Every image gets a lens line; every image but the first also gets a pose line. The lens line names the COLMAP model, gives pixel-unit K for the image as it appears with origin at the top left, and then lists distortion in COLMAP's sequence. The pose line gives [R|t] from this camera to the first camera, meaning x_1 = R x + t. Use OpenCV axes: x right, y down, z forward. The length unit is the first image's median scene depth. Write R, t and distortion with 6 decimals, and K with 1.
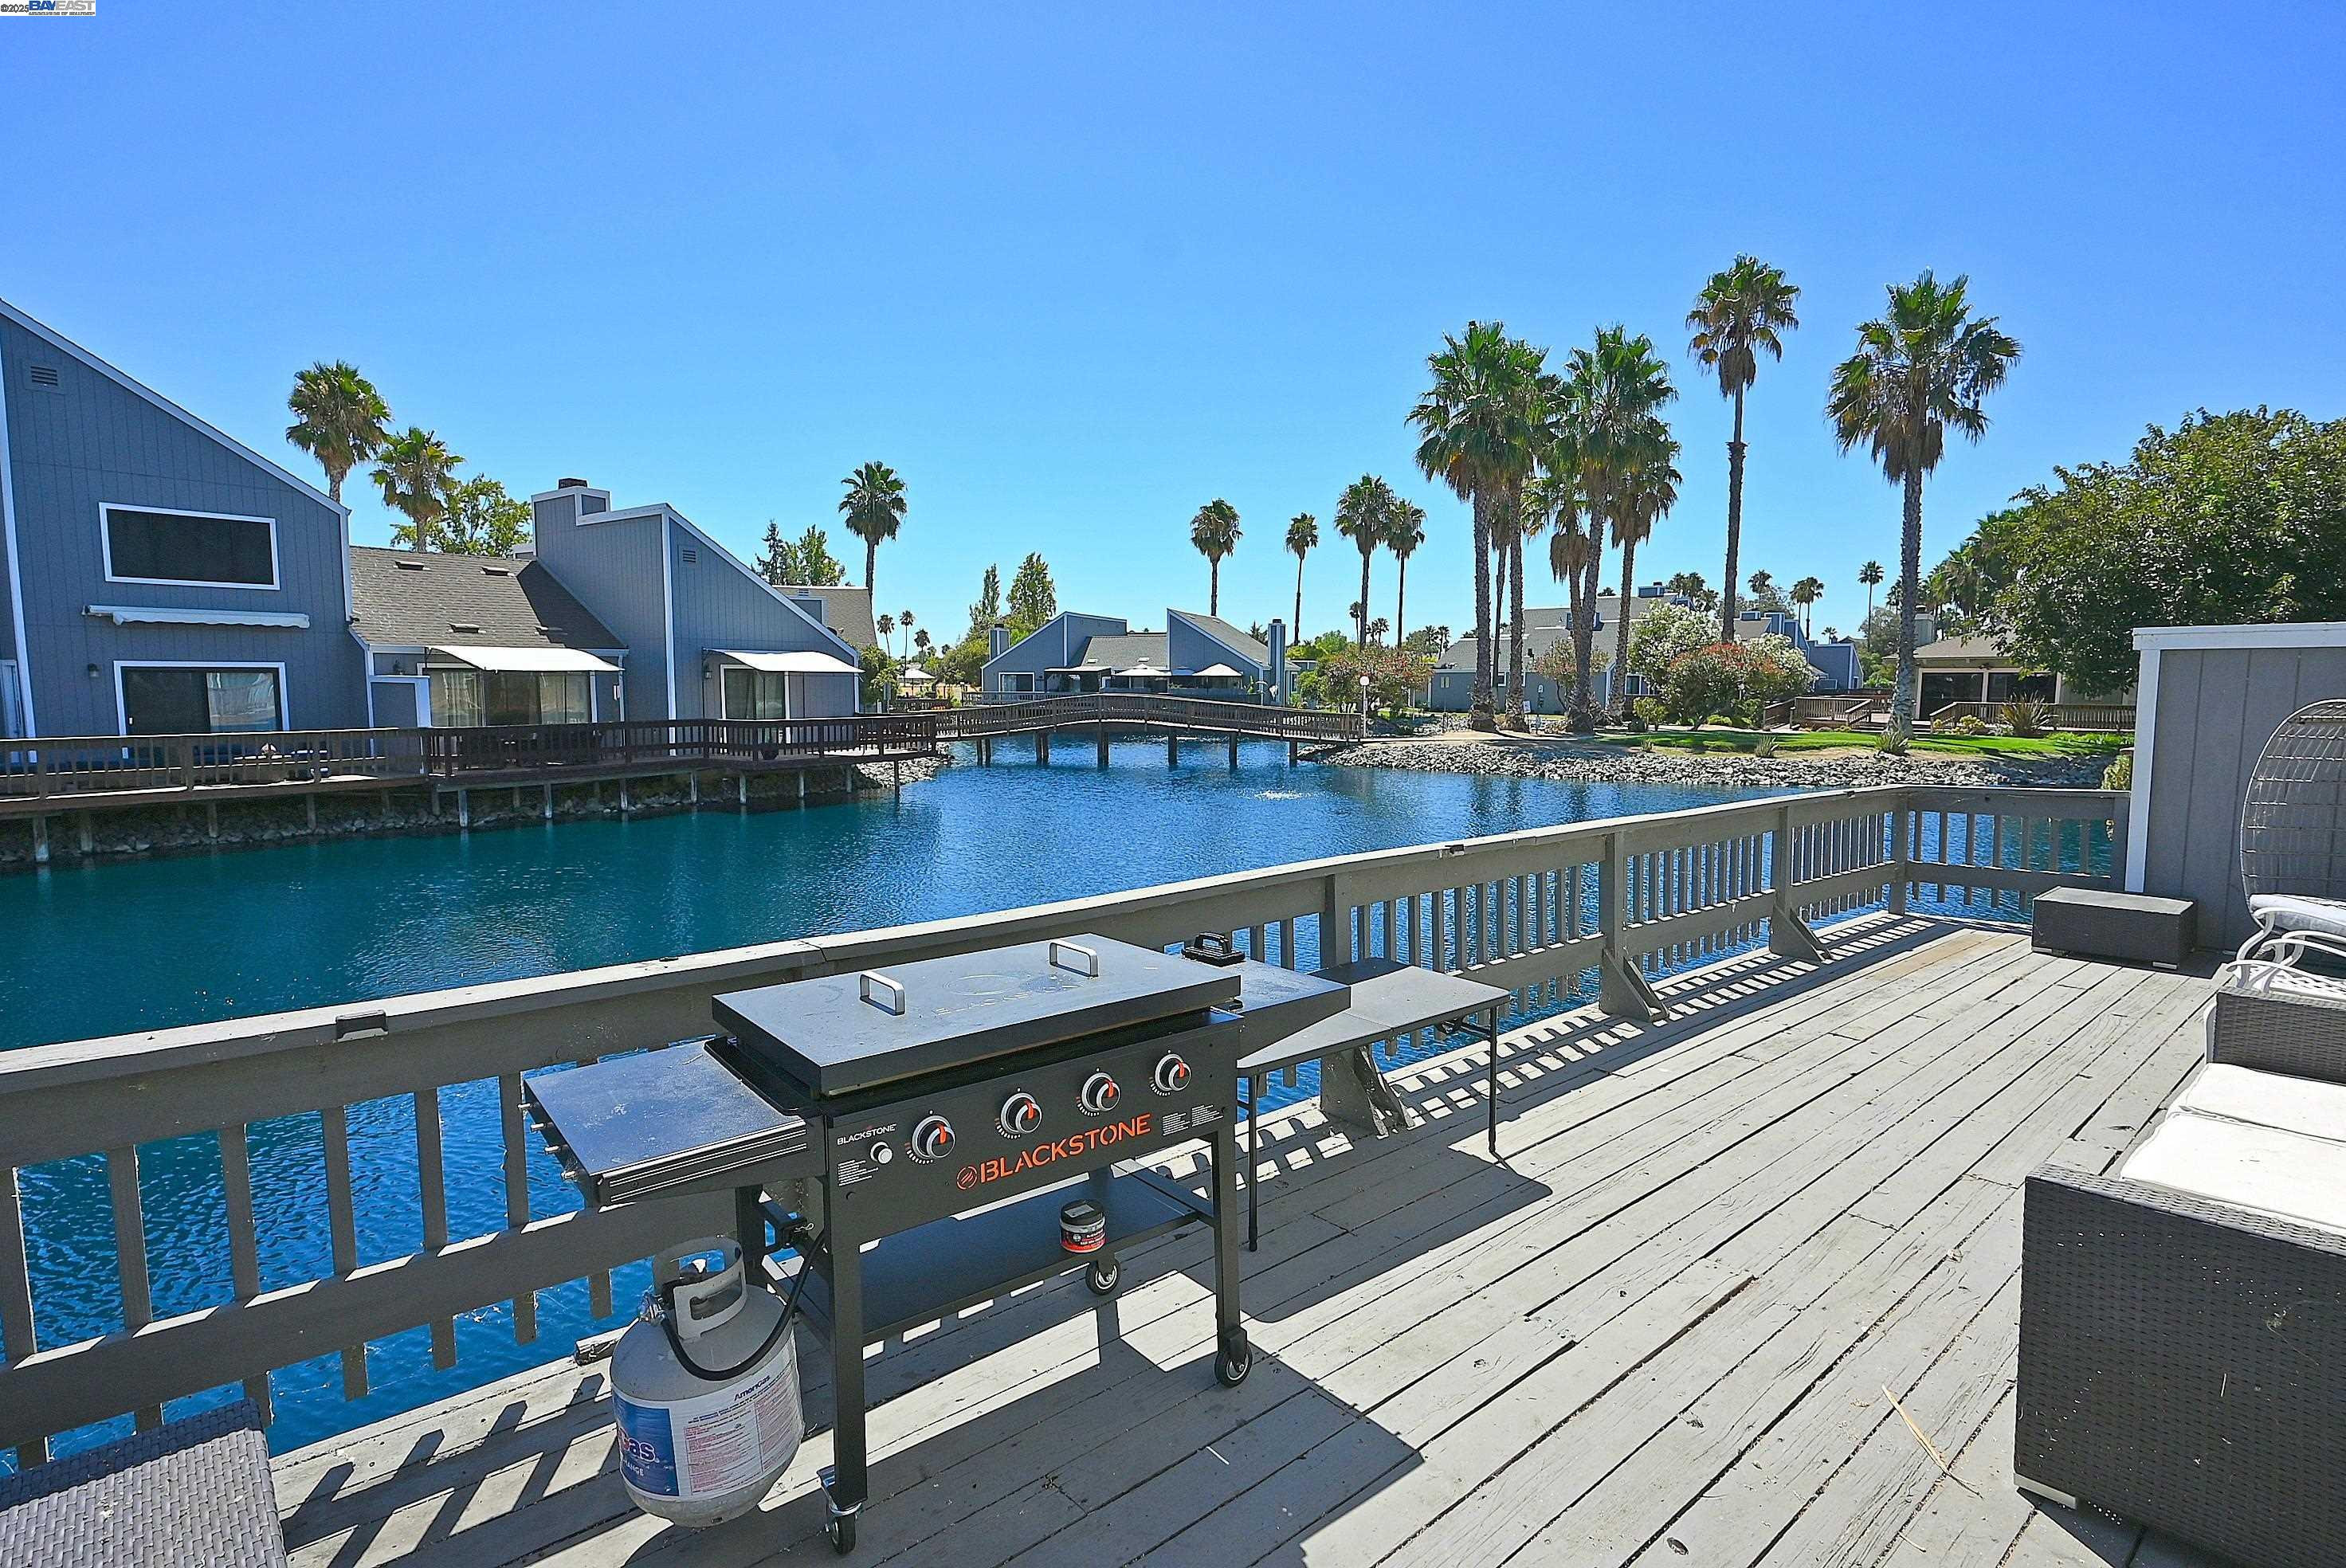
lens RADIAL K [[1156.0, 0, 1173.0], [0, 1156.0, 784.0], [0, 0, 1]] dist [-0.001148, 0.000774]
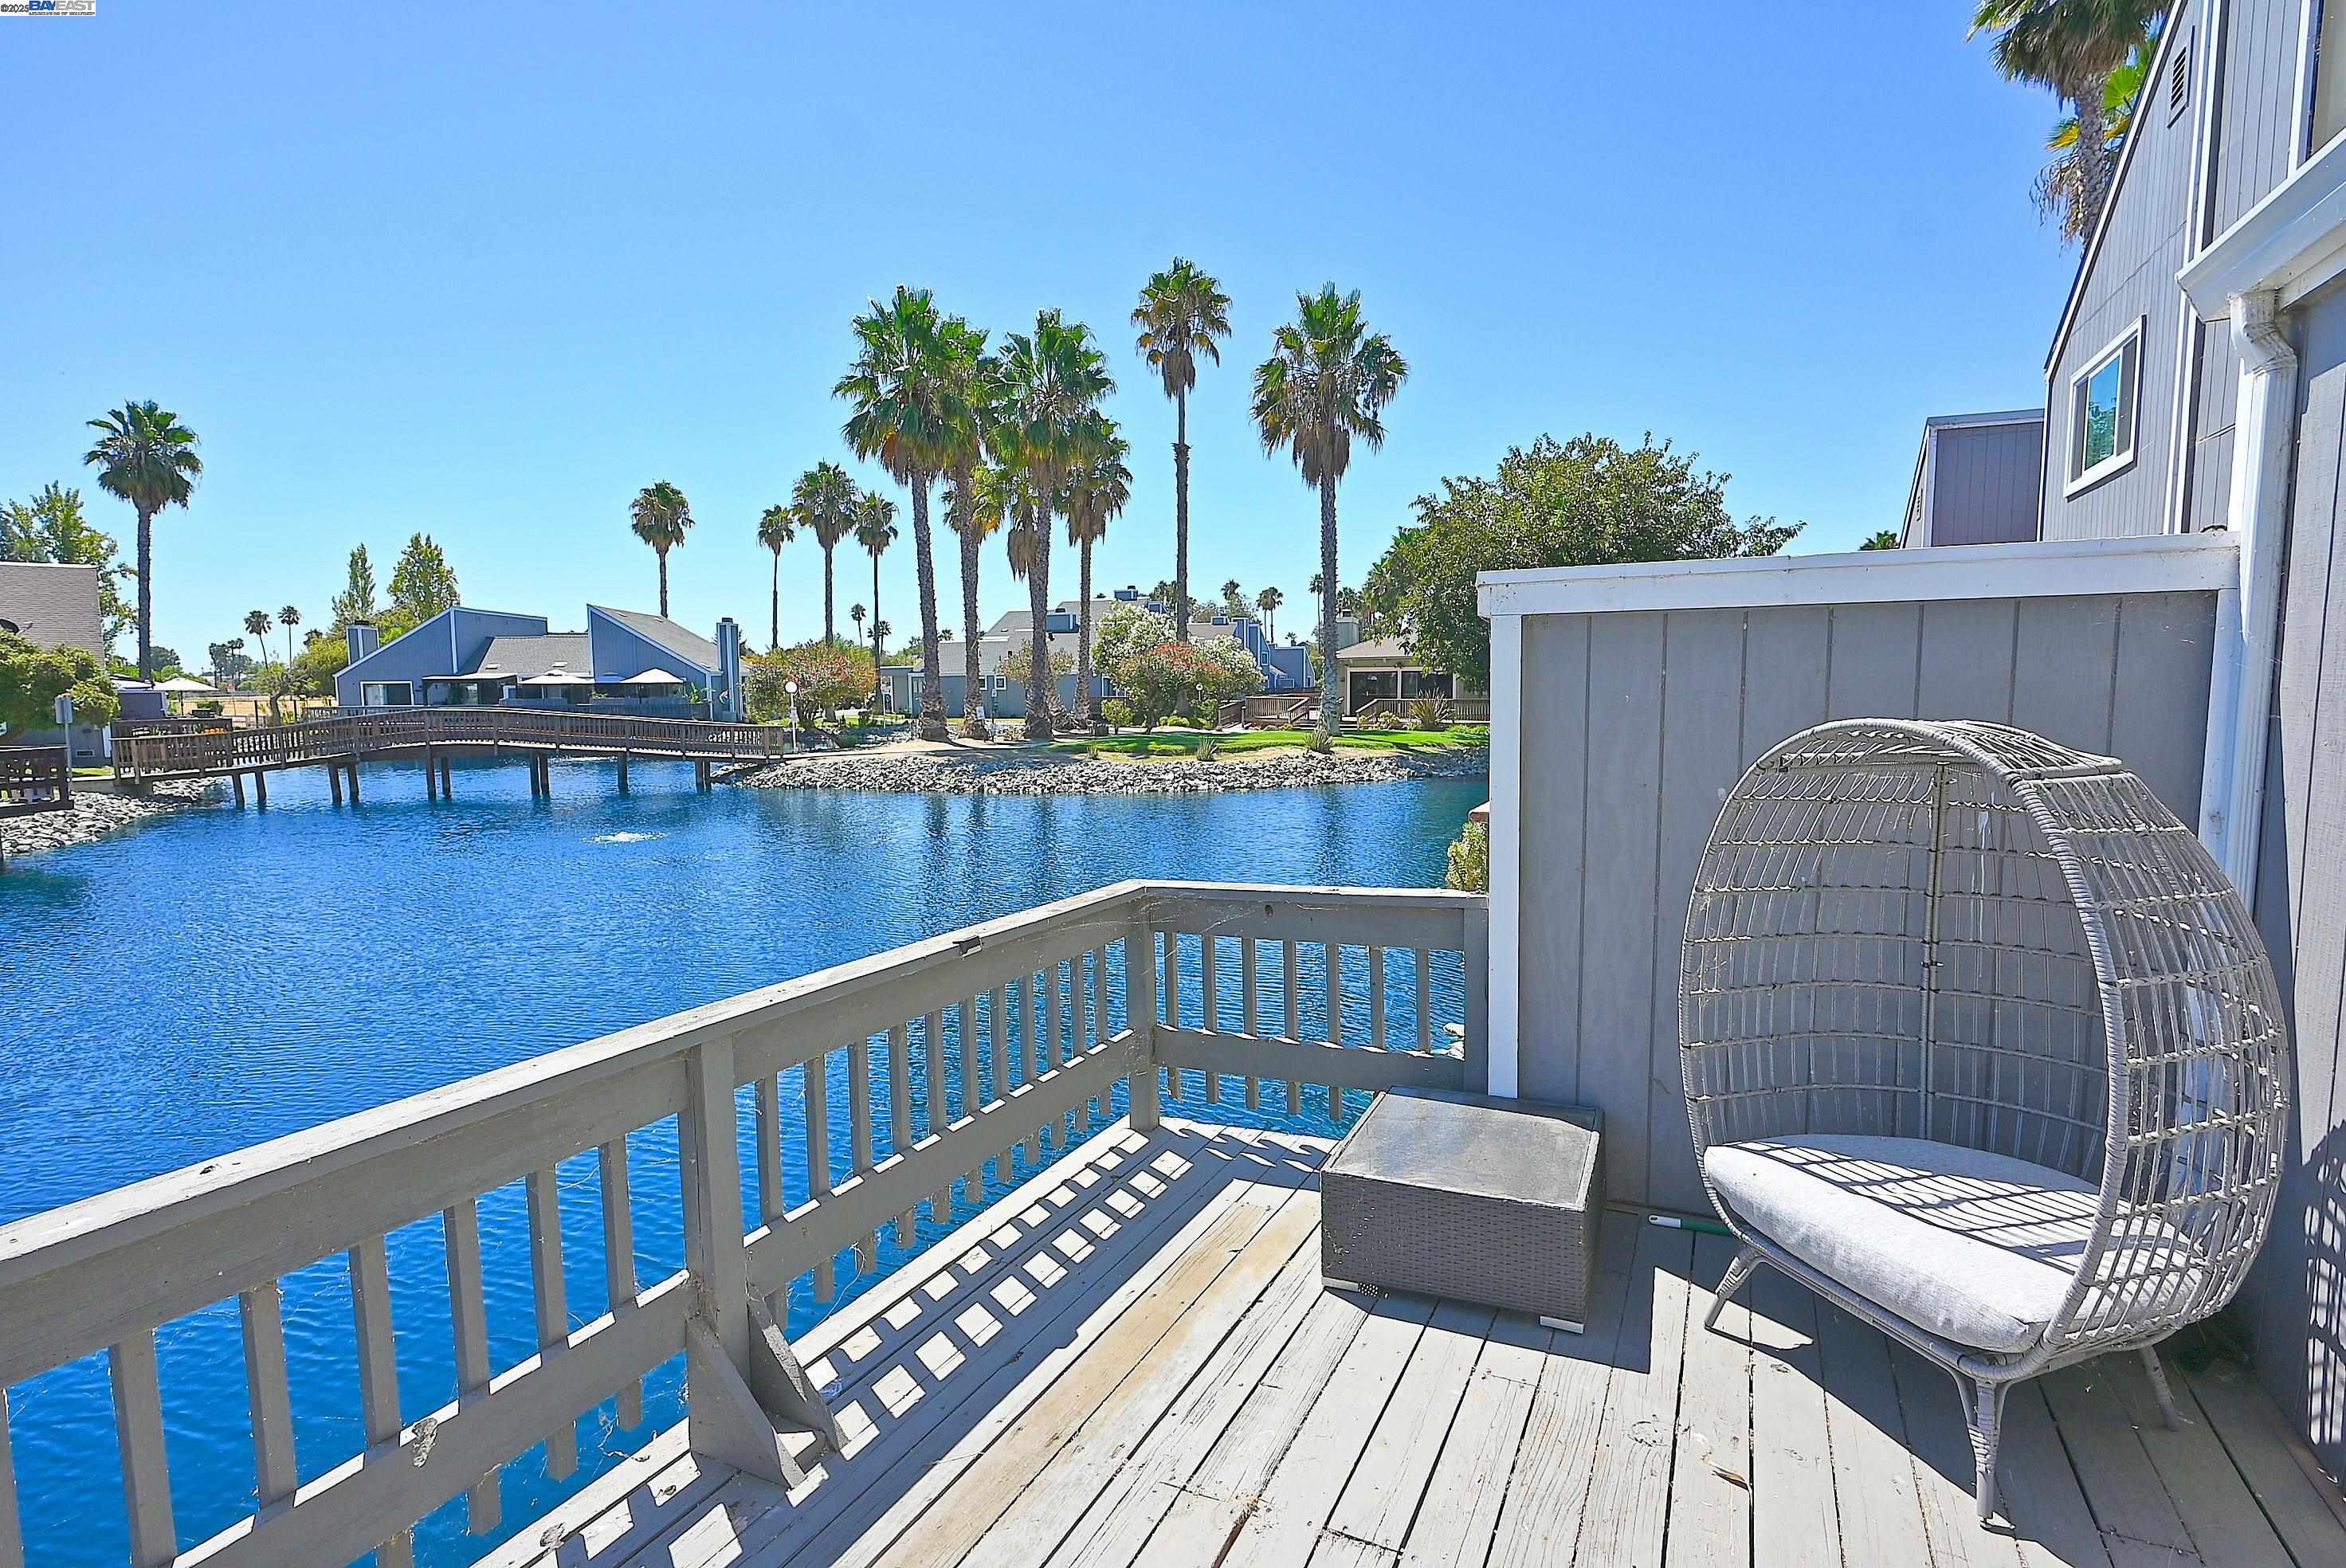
lens RADIAL K [[1161.3, 0, 1167.4], [0, 1161.3, 778.9], [0, 0, 1]] dist [-0.000336, 0.001075]
pose [[0.919111, -0.044348, 0.391496, 0.074683], [0.047561, 0.998867, 0.001492, -0.007799], [-0.391118, 0.017248, 0.920179, 0.087077]]
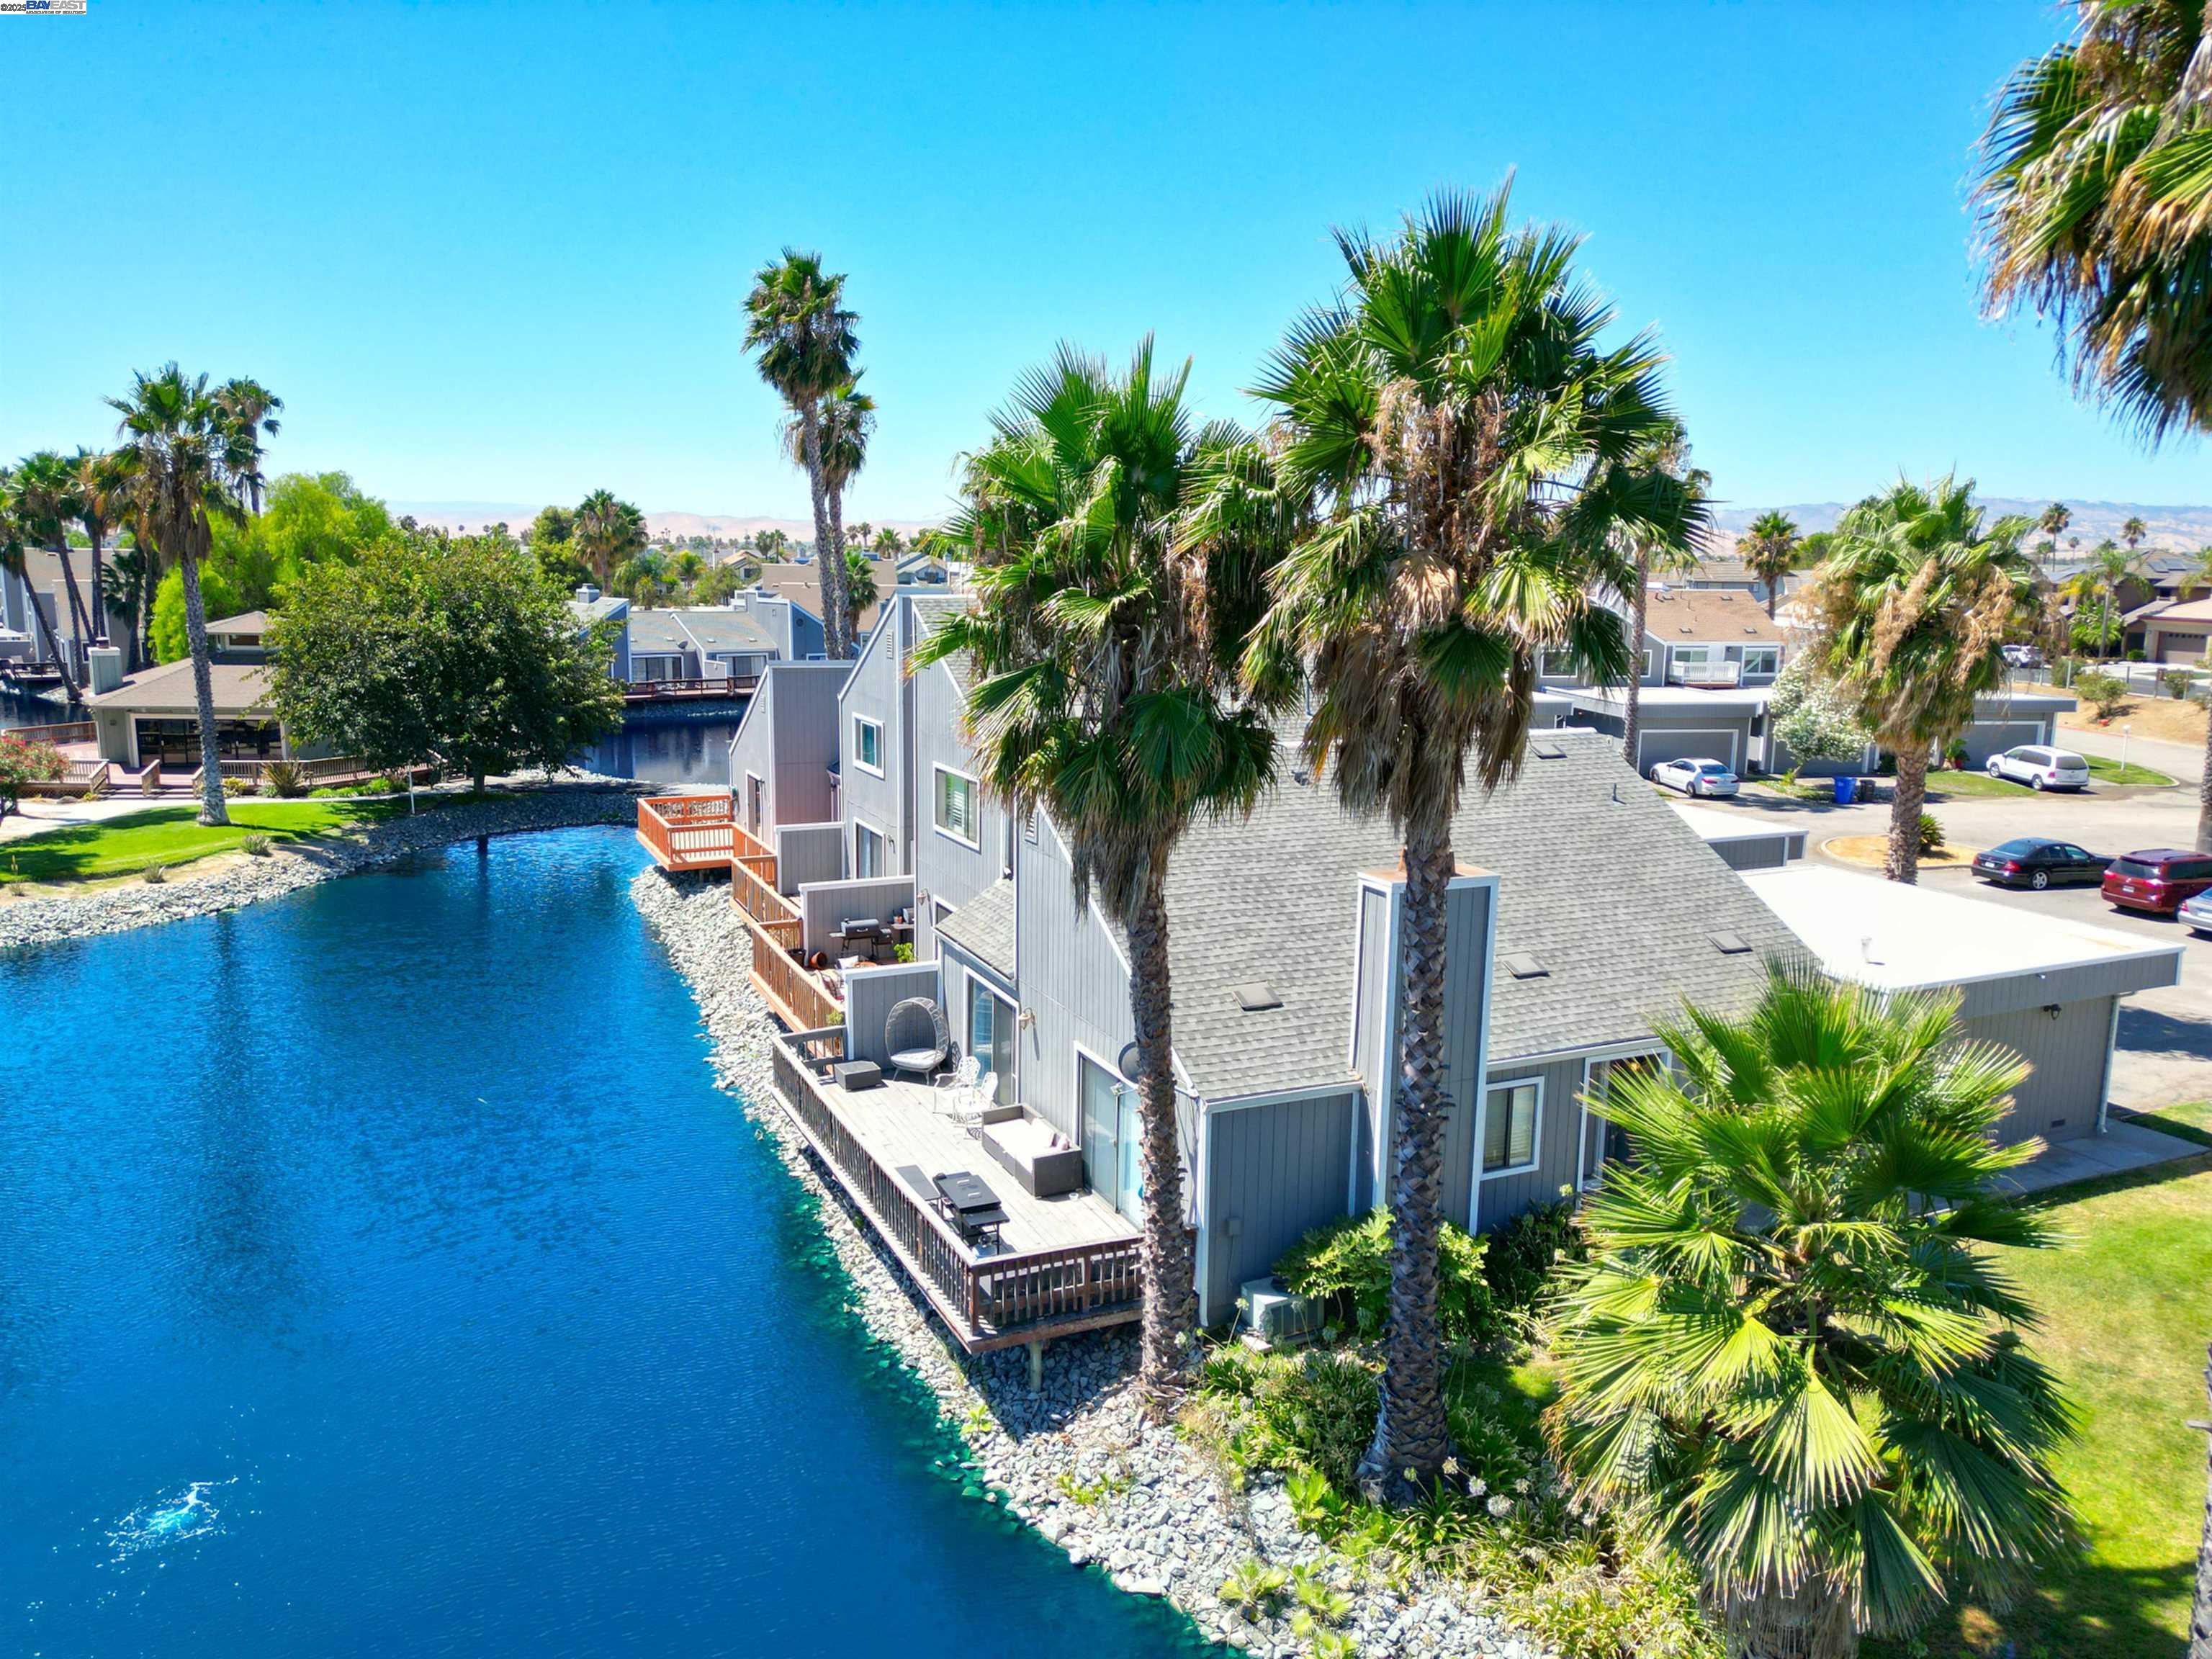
lens RADIAL K [[1538.3, 0, 1099.0], [0, 1538.3, 822.4], [0, 0, 1]] dist [0.073928, -0.072752]
pose [[0.279648, -0.160211, 0.946641, -0.381544], [0.076241, 0.986571, 0.144447, -0.150796], [-0.957071, 0.031779, 0.288107, -0.117582]]
